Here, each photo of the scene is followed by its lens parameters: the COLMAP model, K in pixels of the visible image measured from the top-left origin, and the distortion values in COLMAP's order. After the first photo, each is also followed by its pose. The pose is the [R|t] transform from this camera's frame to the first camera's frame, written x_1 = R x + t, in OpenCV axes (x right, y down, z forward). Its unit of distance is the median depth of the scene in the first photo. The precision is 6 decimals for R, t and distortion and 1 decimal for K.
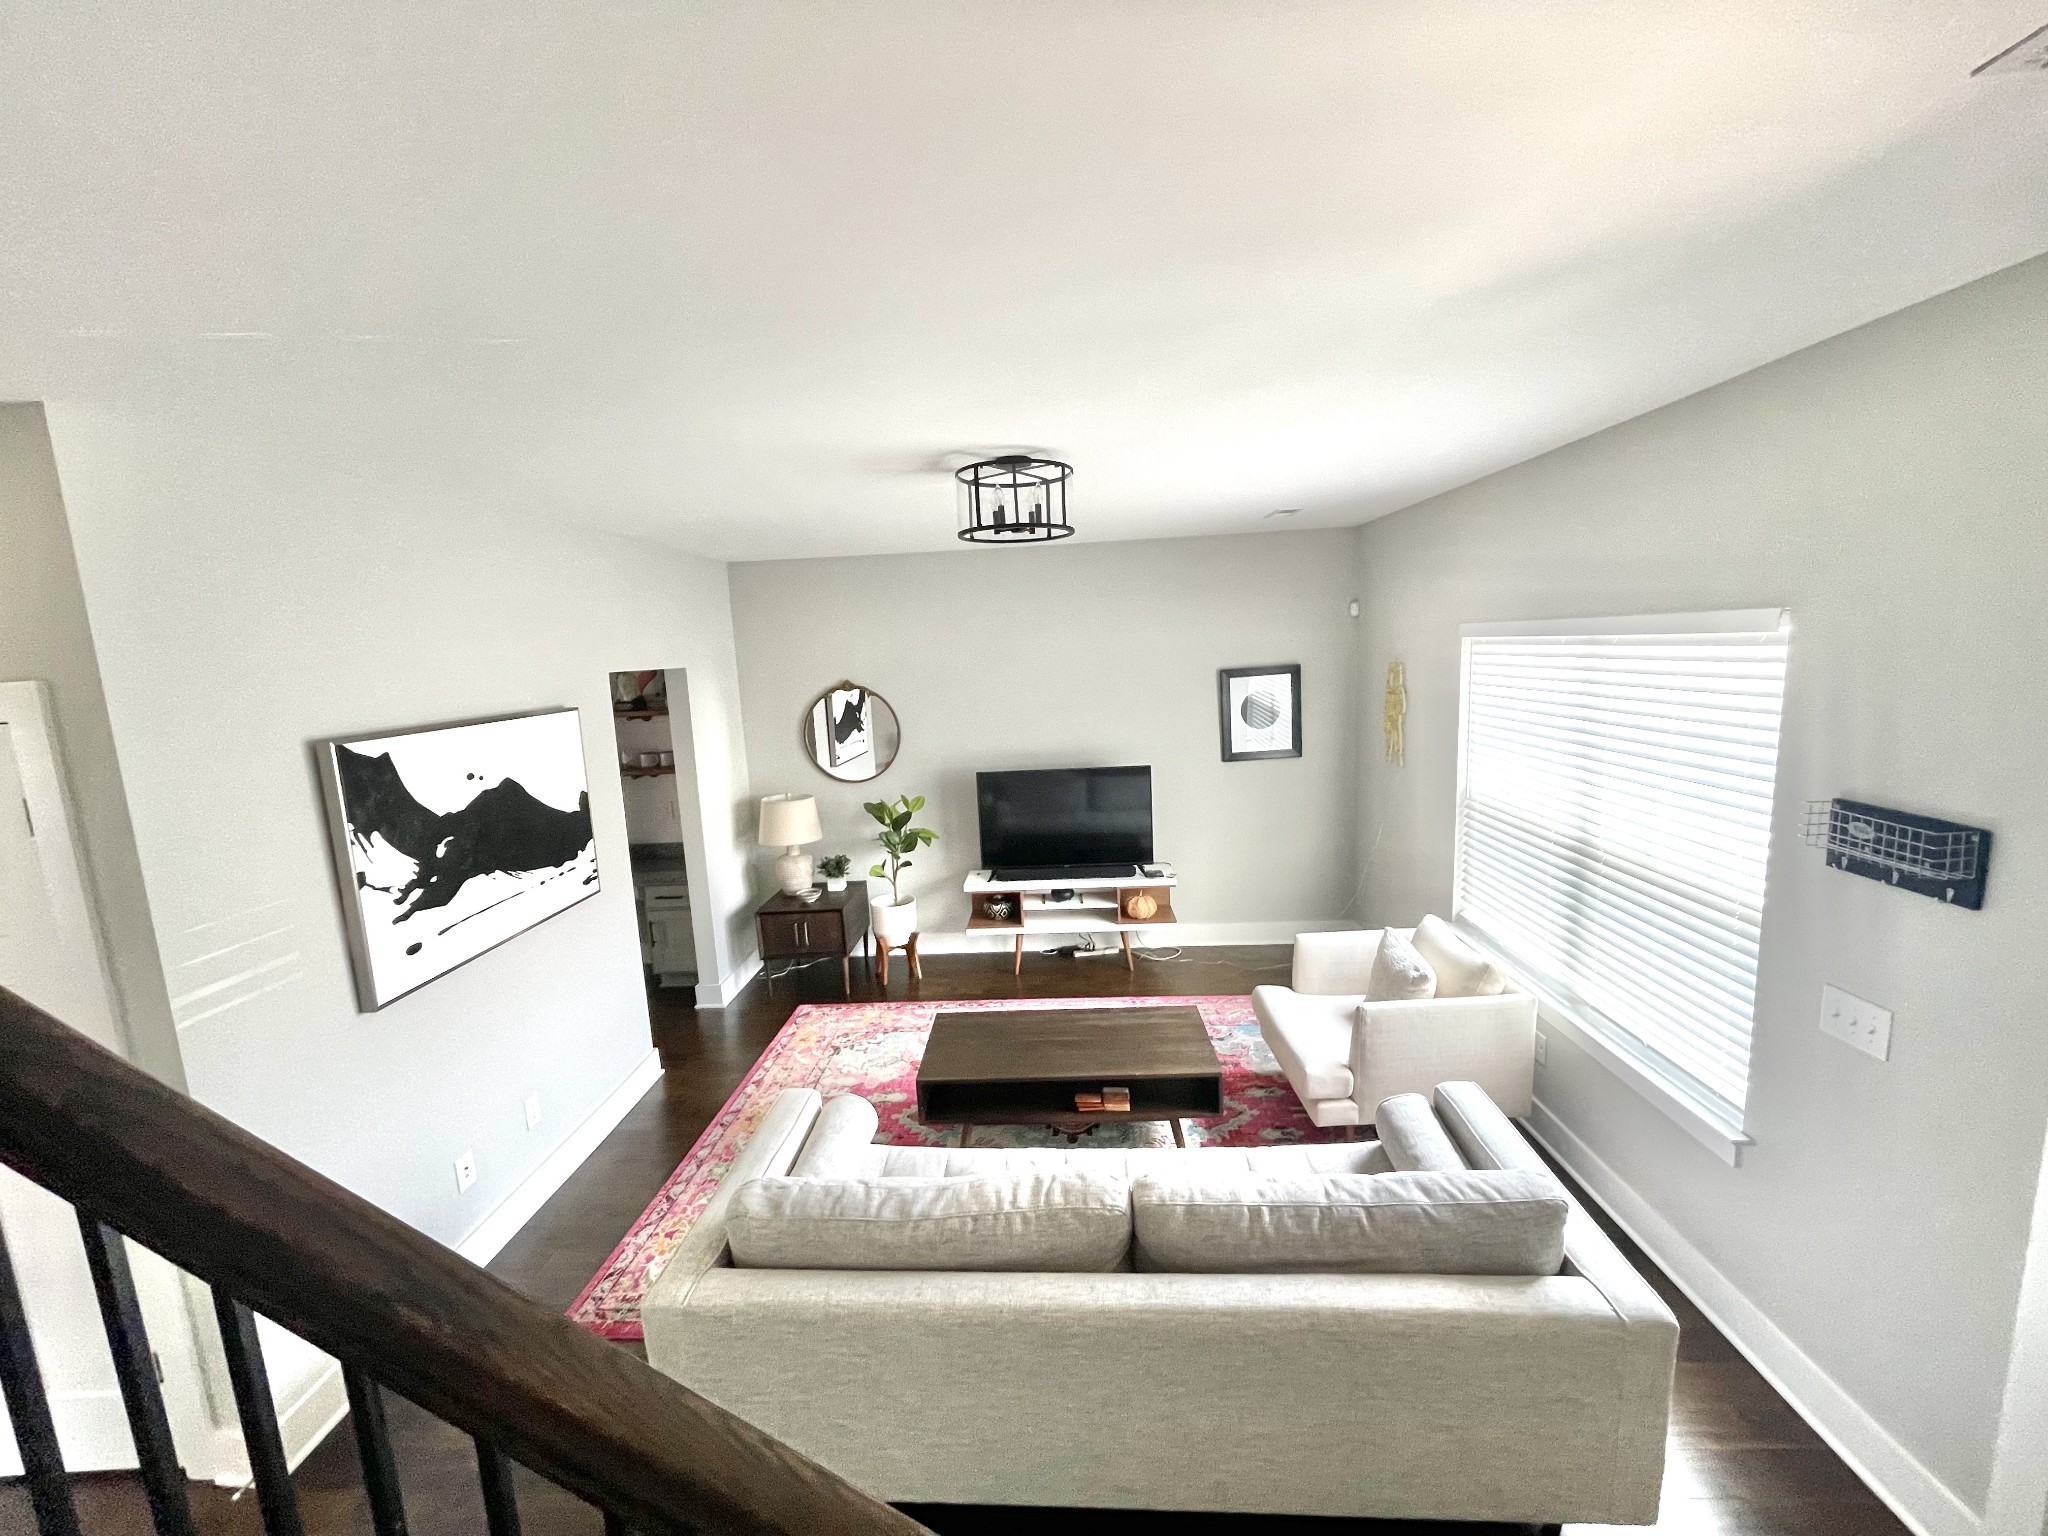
lens RADIAL K [[823.2, 0, 1018.7], [0, 823.2, 761.9], [0, 0, 1]] dist [-0.006987, 0.000882]
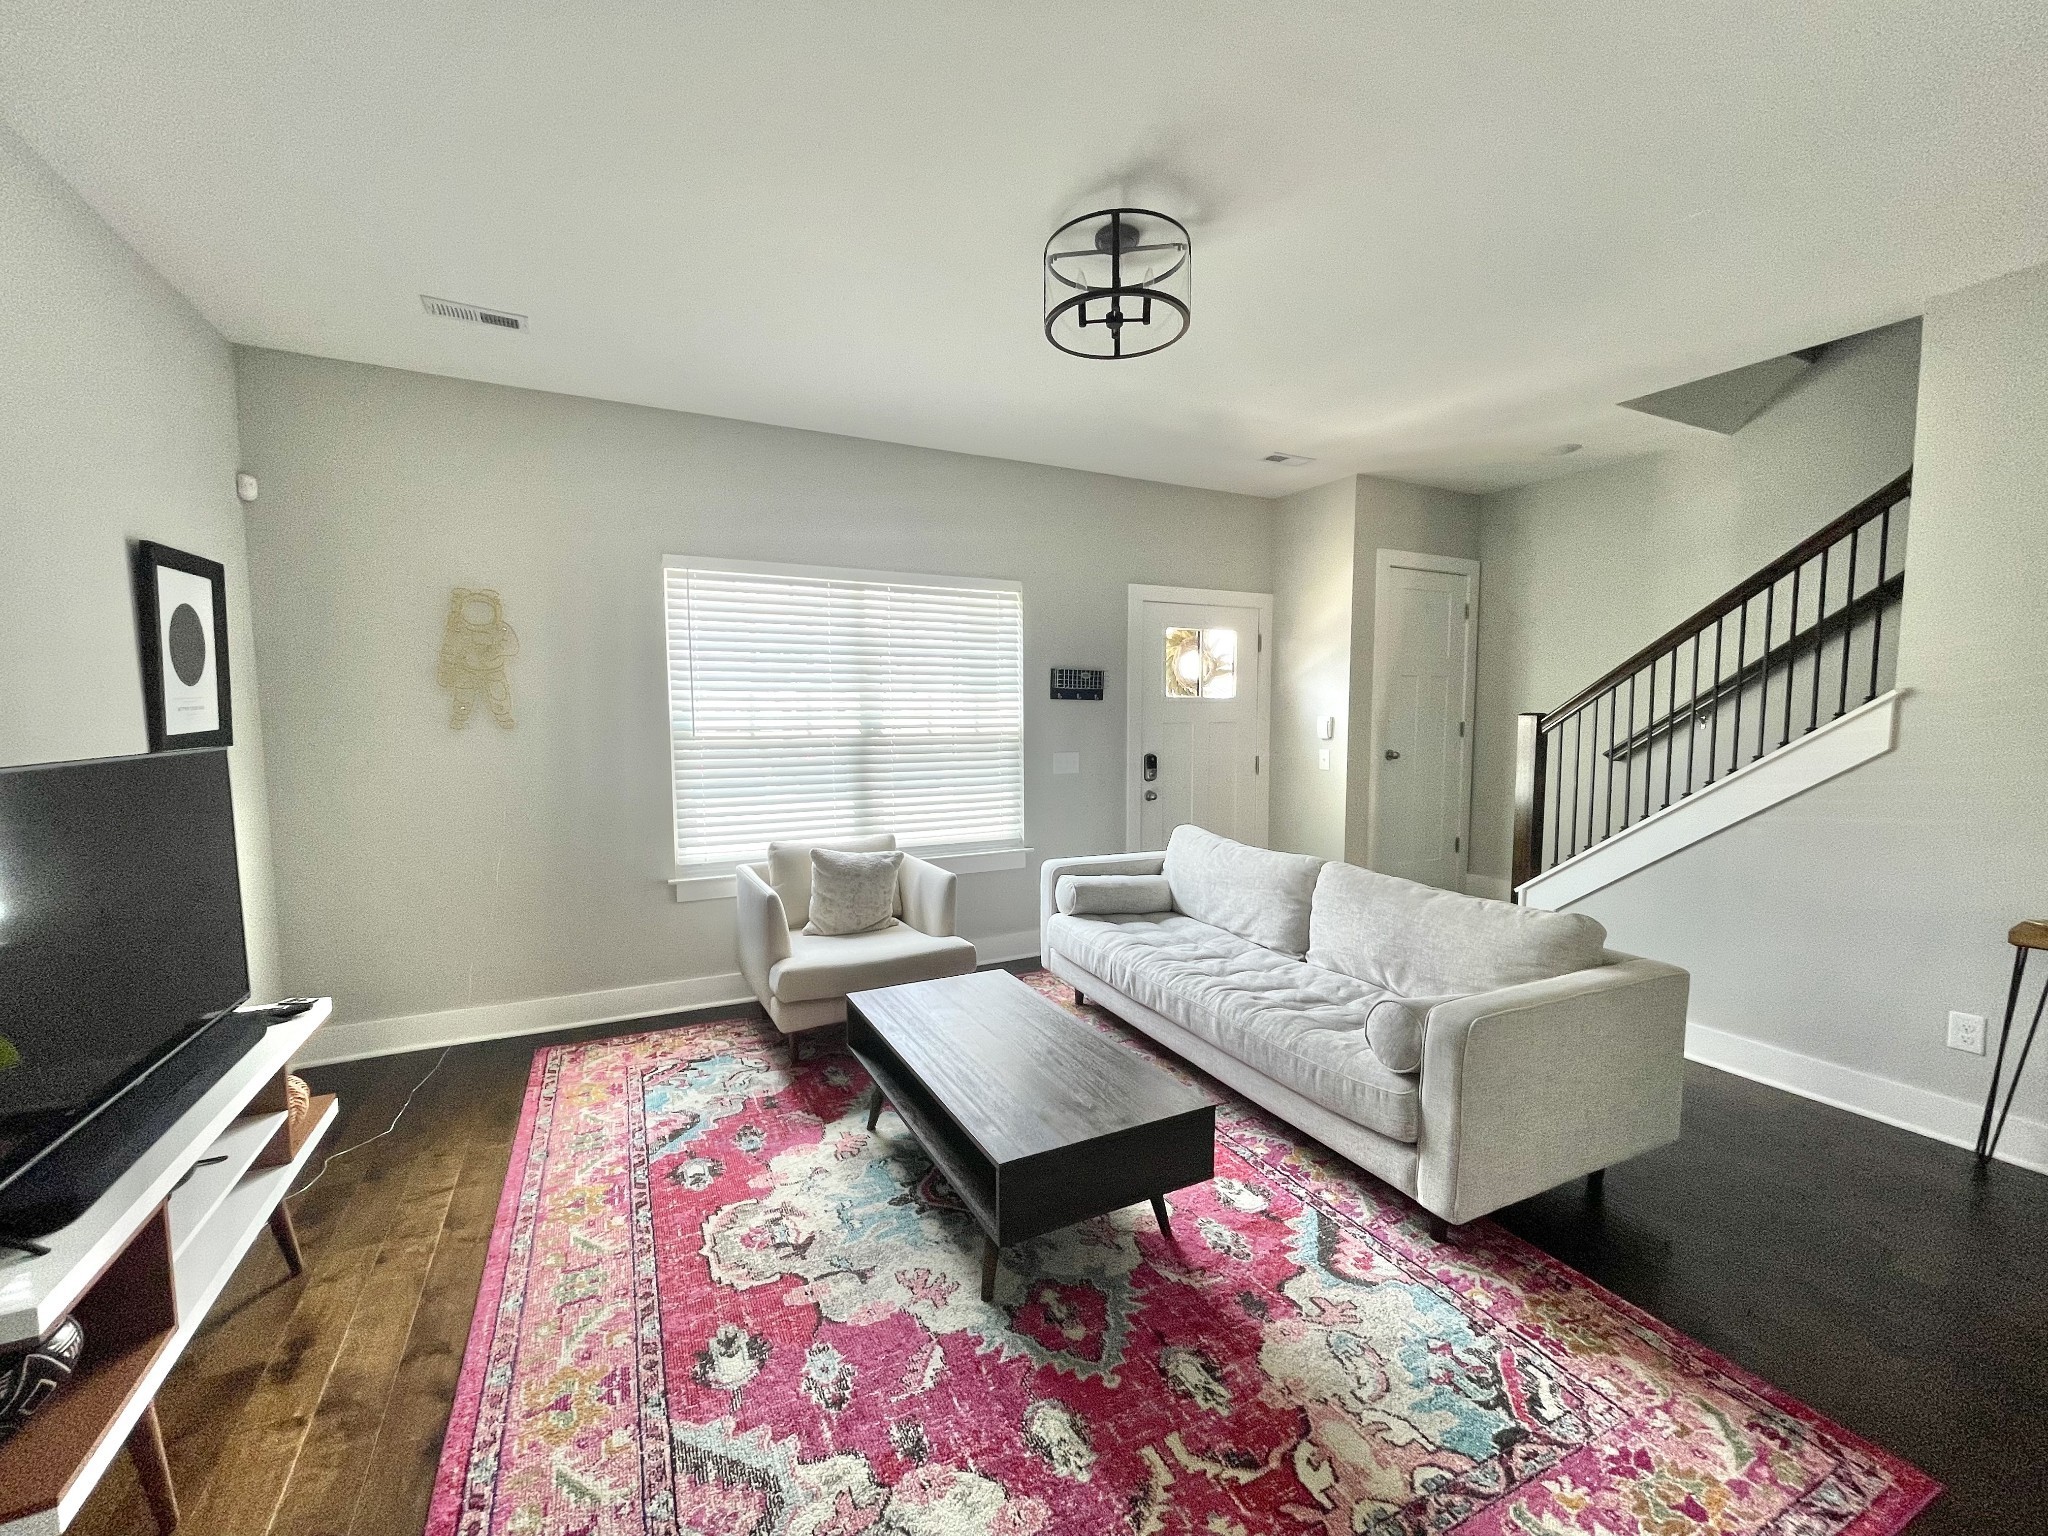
lens RADIAL K [[823.2, 0, 1014.3], [0, 823.2, 774.1], [0, 0, 1]] dist [-0.006987, 0.000882]
pose [[-0.492154, -0.022911, 0.870207, -0.365808], [0.141647, 0.984223, 0.106023, 0.028467], [-0.858907, 0.175442, -0.481144, 0.854532]]
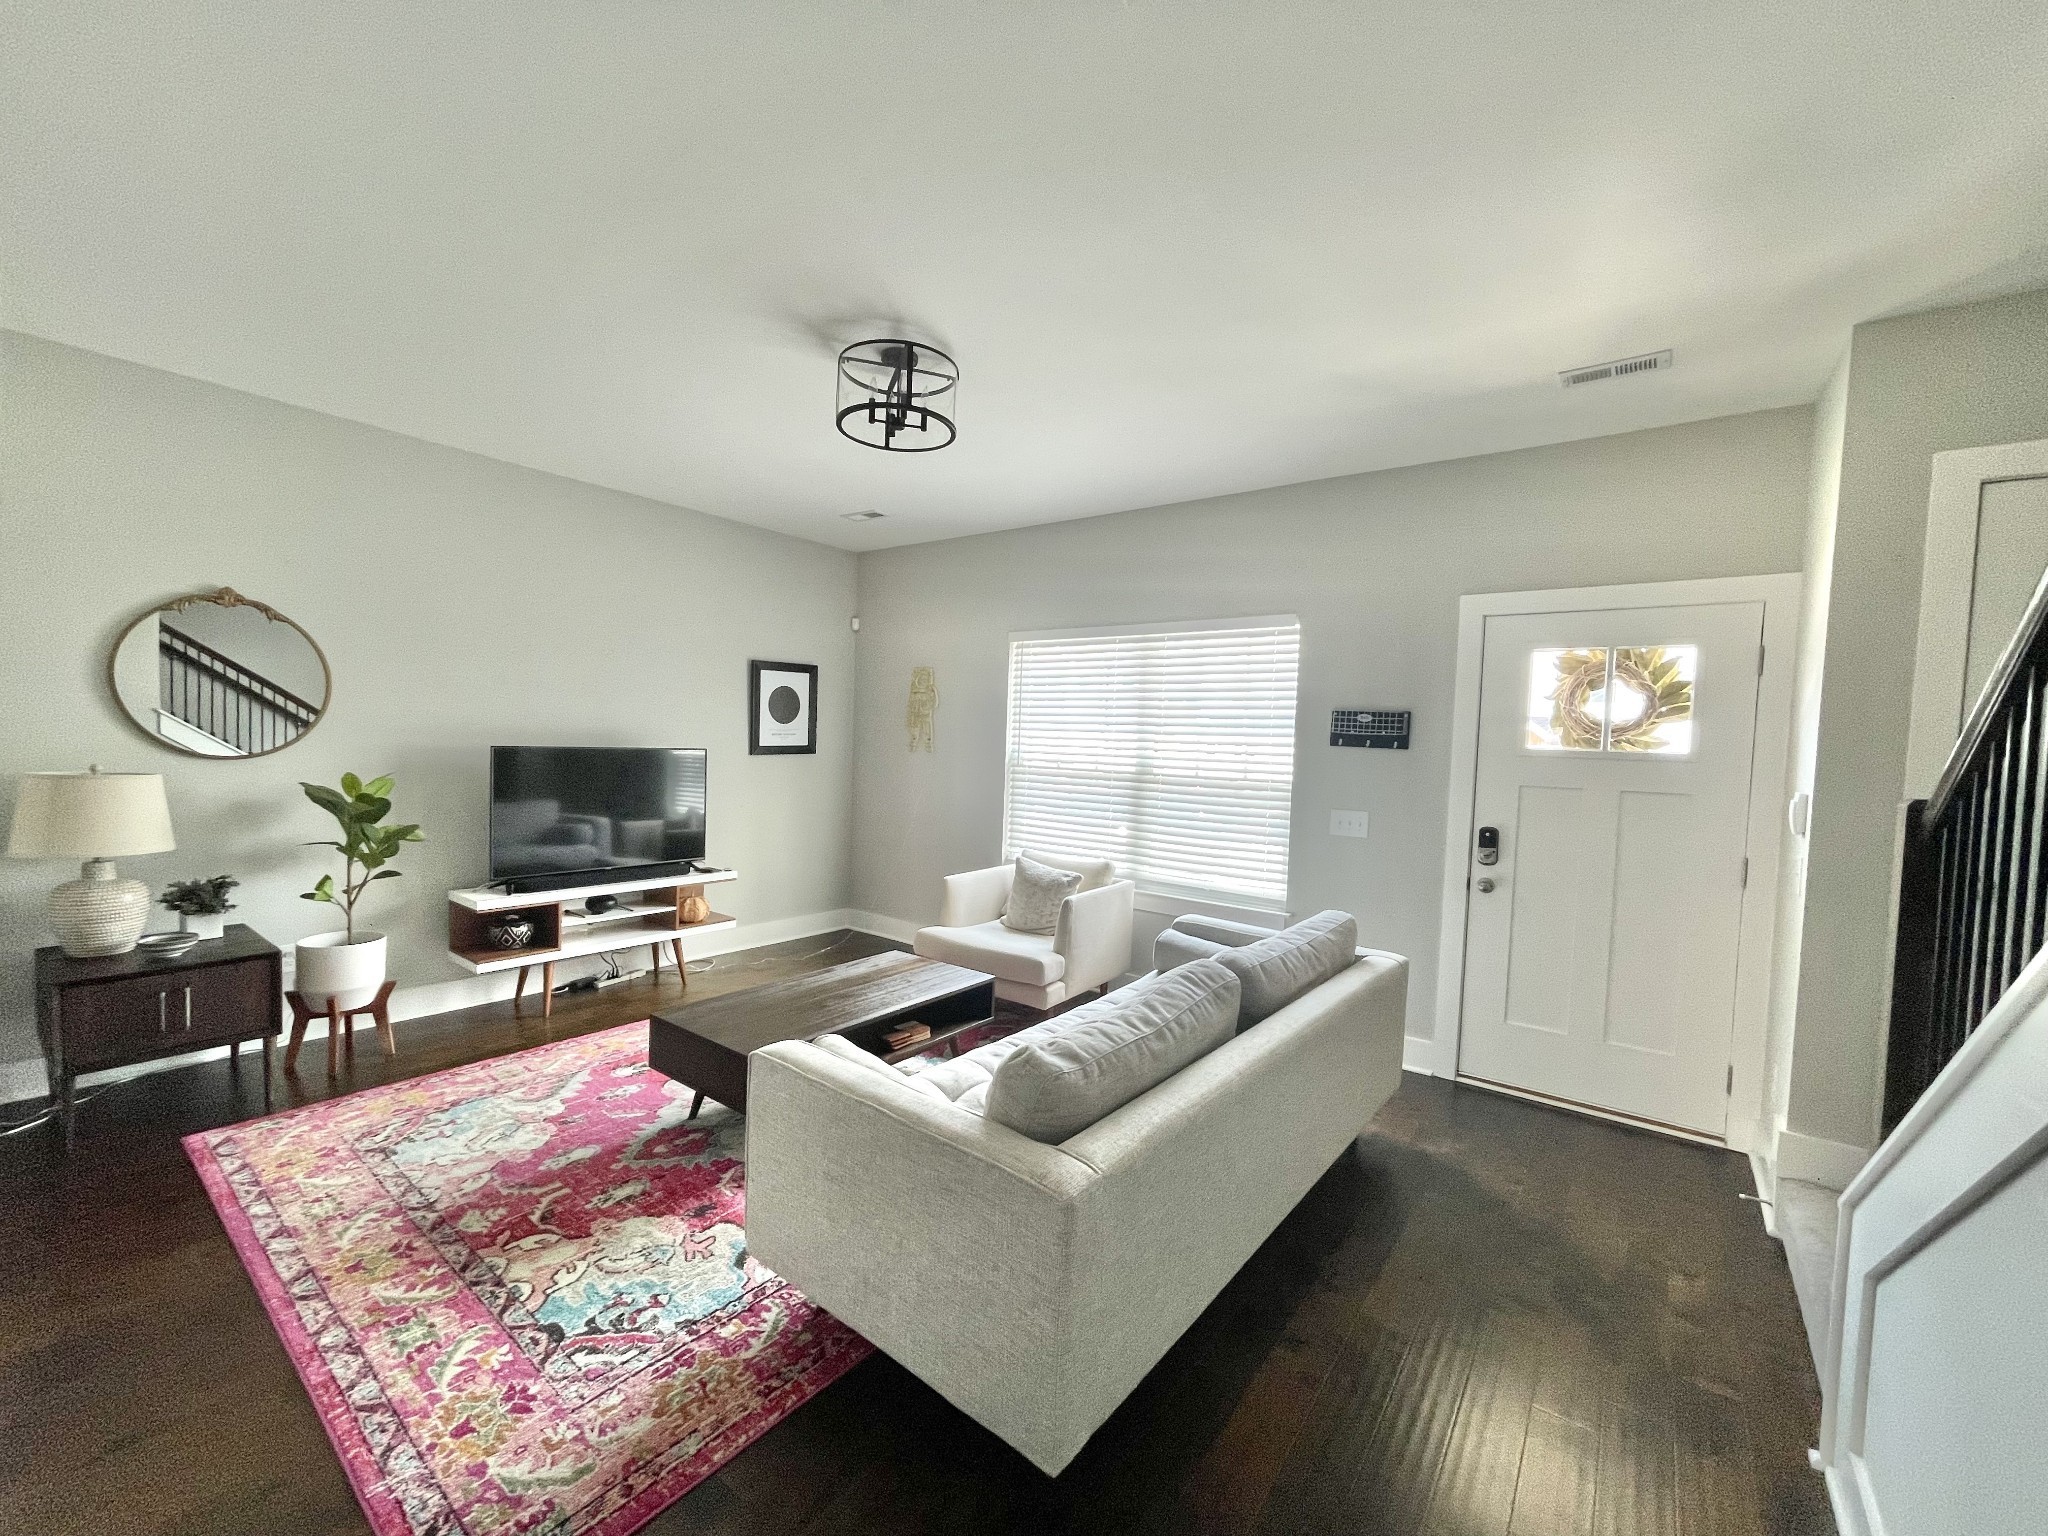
lens RADIAL K [[823.2, 0, 1024.3], [0, 823.2, 775.0], [0, 0, 1]] dist [-0.006987, 0.000882]
pose [[0.555685, 0.036029, 0.830612, -0.393800], [0.049326, 0.995872, -0.076197, 0.118098], [-0.829929, 0.083312, 0.551614, 0.205544]]
